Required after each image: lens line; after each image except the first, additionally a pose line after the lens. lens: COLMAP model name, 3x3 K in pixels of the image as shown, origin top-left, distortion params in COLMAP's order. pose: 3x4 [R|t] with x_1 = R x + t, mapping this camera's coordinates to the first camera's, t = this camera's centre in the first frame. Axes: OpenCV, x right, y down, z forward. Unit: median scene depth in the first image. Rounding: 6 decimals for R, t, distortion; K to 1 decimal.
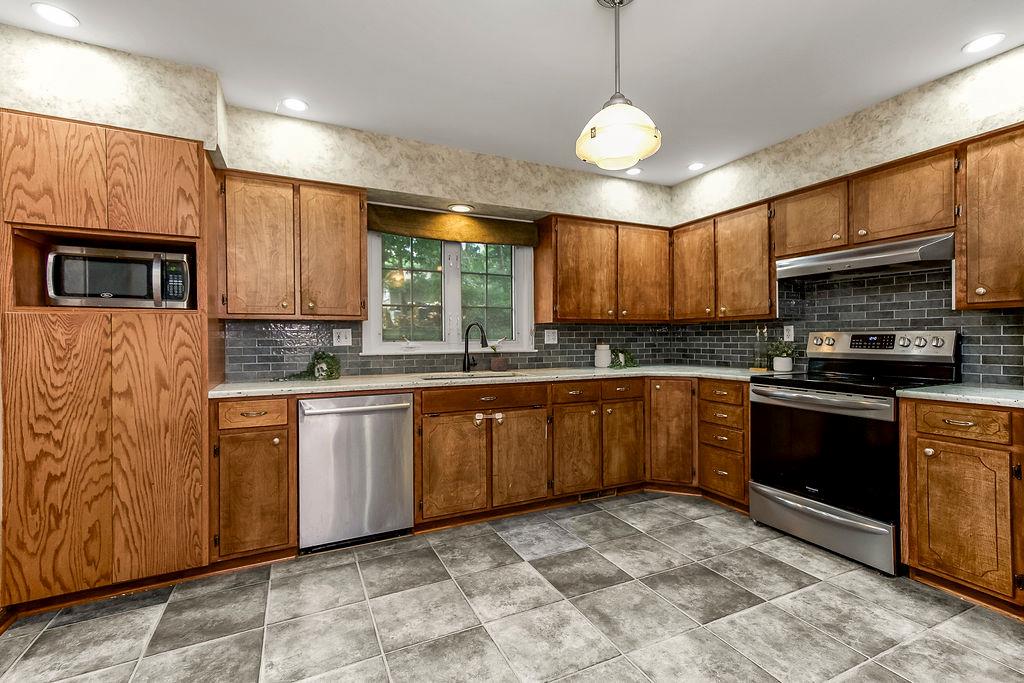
lens RADIAL K [[465.3, 0, 512.6], [0, 465.3, 337.4], [0, 0, 1]] dist [0.024728, -0.000440]
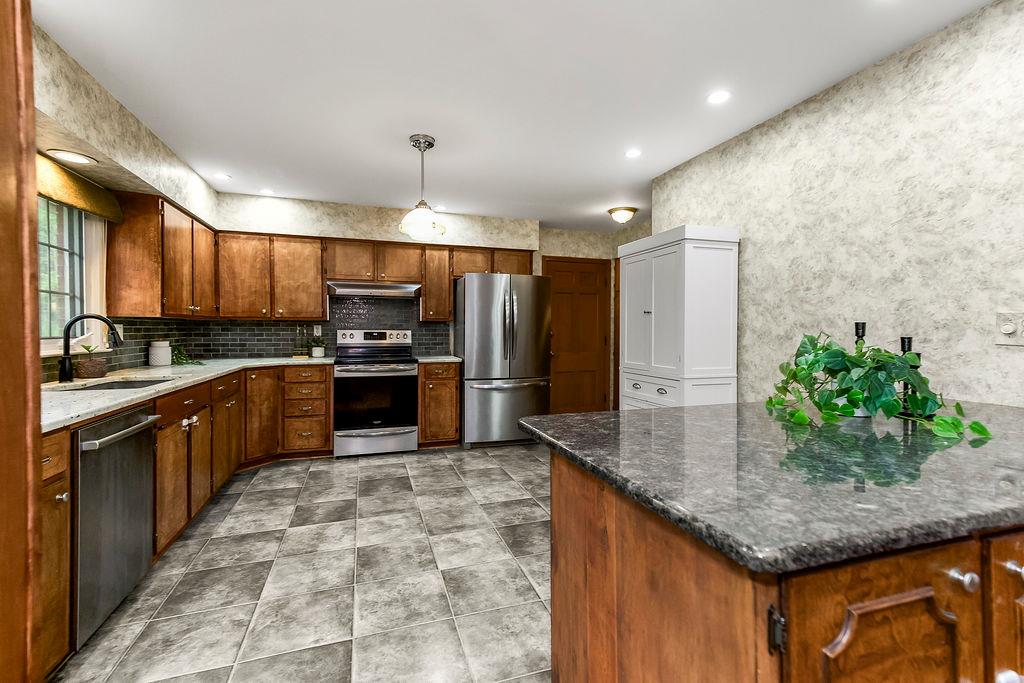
lens RADIAL K [[465.3, 0, 525.3], [0, 465.3, 334.0], [0, 0, 1]] dist [0.024728, -0.000440]
pose [[0.112129, -0.002602, 0.993690, -0.902972], [-0.004402, 0.999985, 0.003115, -0.006419], [-0.993684, -0.004723, 0.112116, 0.246216]]
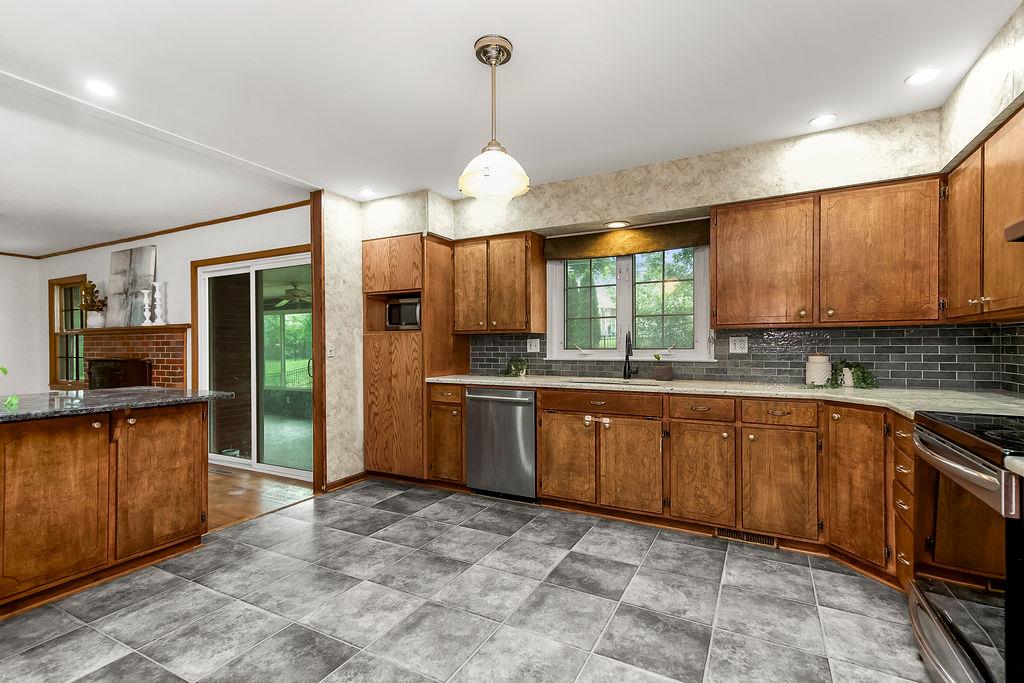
lens RADIAL K [[465.3, 0, 515.7], [0, 465.3, 344.7], [0, 0, 1]] dist [0.024728, -0.000440]
pose [[0.588038, 0.002266, -0.808830, 0.719615], [0.002884, 0.999984, 0.004899, -0.010079], [0.808828, -0.005213, 0.588022, 0.214604]]
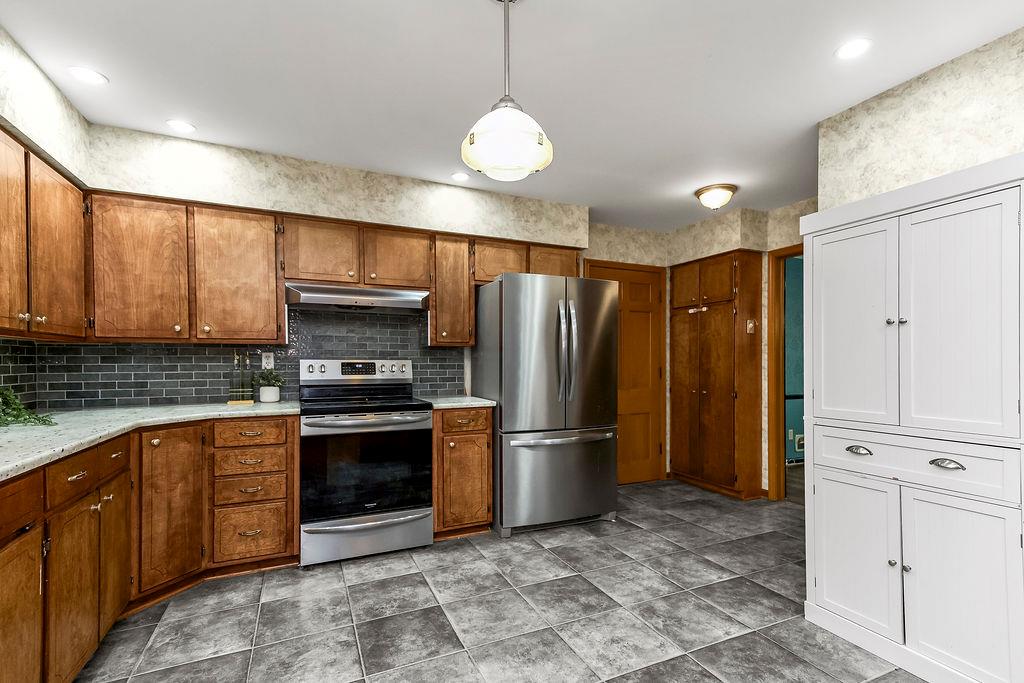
lens RADIAL K [[474.2, 0, 526.6], [0, 474.2, 364.3], [0, 0, 1]] dist [0.017156, 0.000945]
pose [[0.002033, 0.002243, 0.999995, -0.415510], [0.001706, 0.999996, -0.002247, 0.001515], [-0.999996, 0.001711, 0.002029, 0.578289]]
